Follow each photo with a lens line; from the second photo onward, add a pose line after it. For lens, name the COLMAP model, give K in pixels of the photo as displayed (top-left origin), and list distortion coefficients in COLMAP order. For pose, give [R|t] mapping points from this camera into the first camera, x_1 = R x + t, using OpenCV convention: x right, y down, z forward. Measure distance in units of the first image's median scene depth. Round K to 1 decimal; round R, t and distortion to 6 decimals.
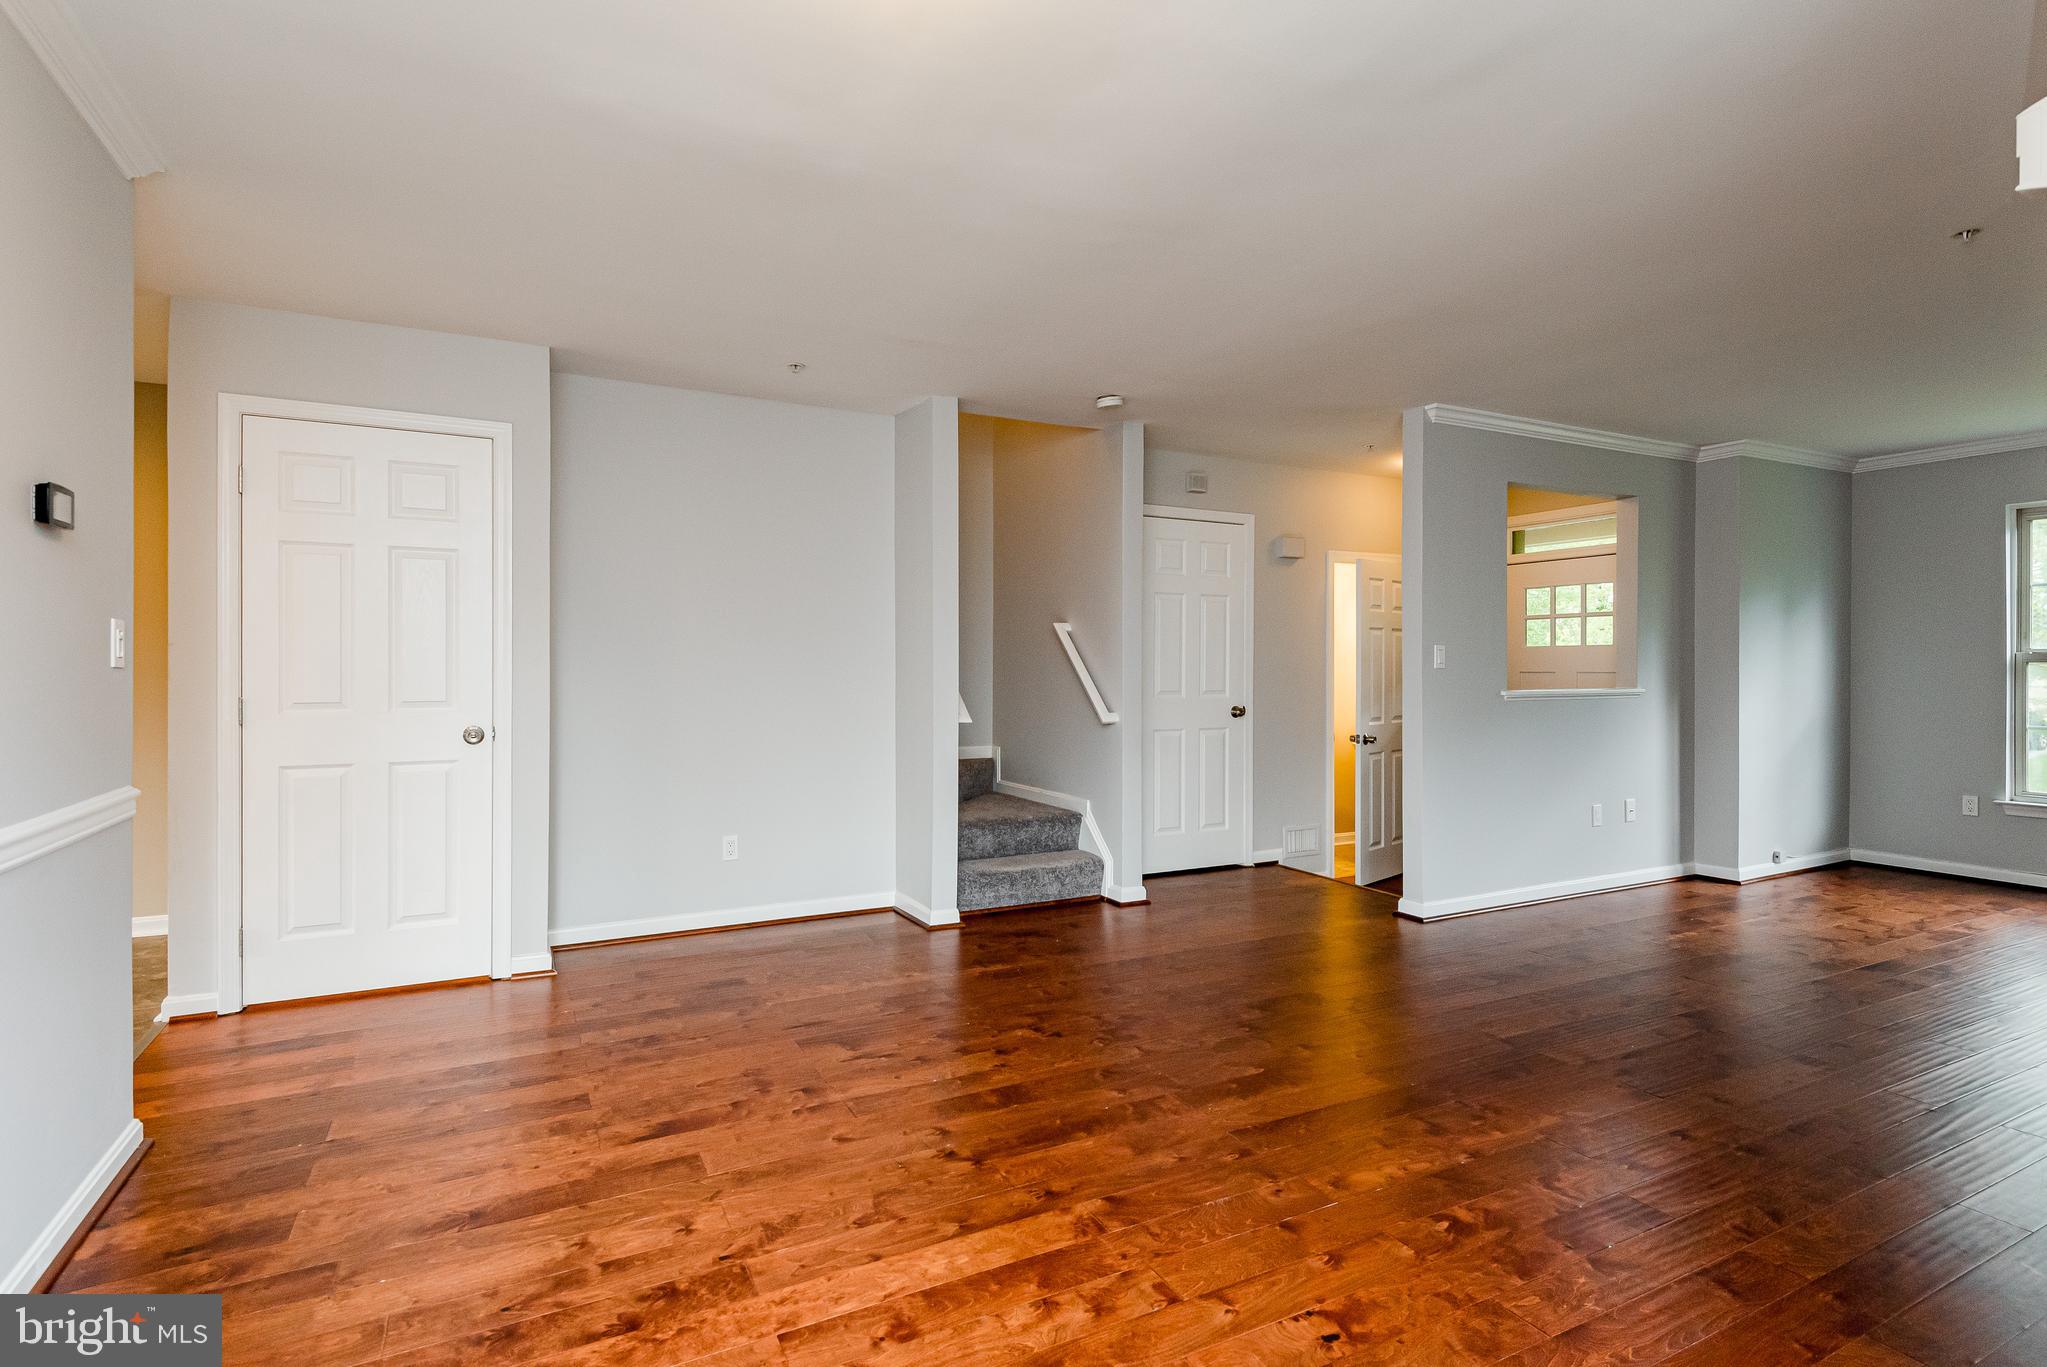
lens RADIAL K [[1005.2, 0, 1013.8], [0, 1005.2, 672.8], [0, 0, 1]] dist [0.016031, -0.017687]
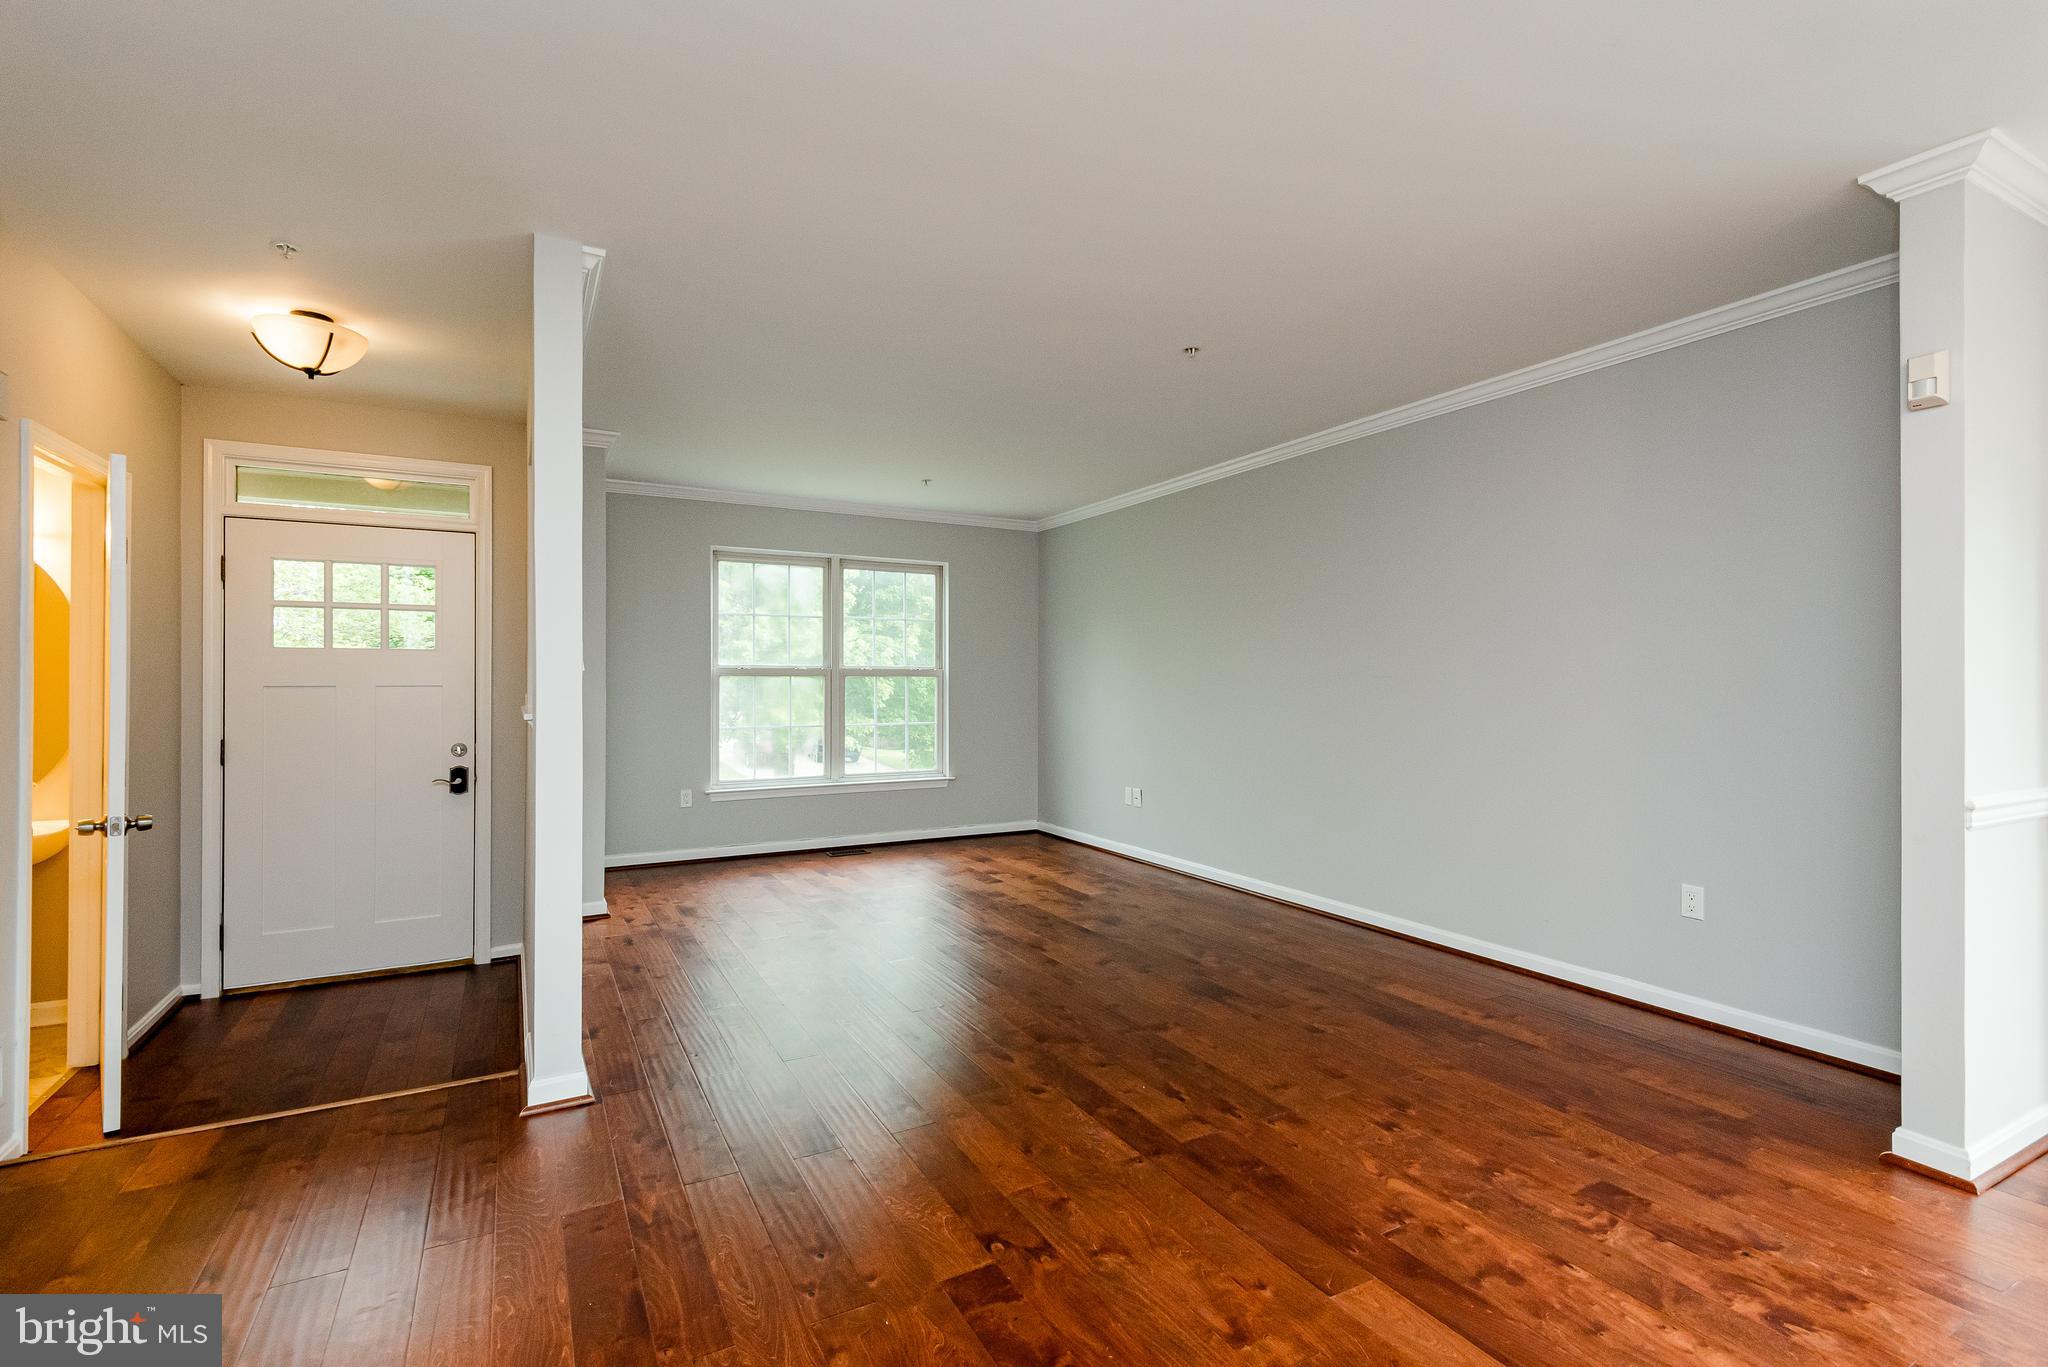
lens RADIAL K [[923.7, 0, 1024.0], [0, 923.7, 683.5], [0, 0, 1]] dist [0.035620, -0.020162]
pose [[-0.022814, -0.002986, 0.999735, -0.138126], [0.005737, 0.999979, 0.003118, -0.002115], [-0.999723, 0.005806, -0.022797, 0.656159]]
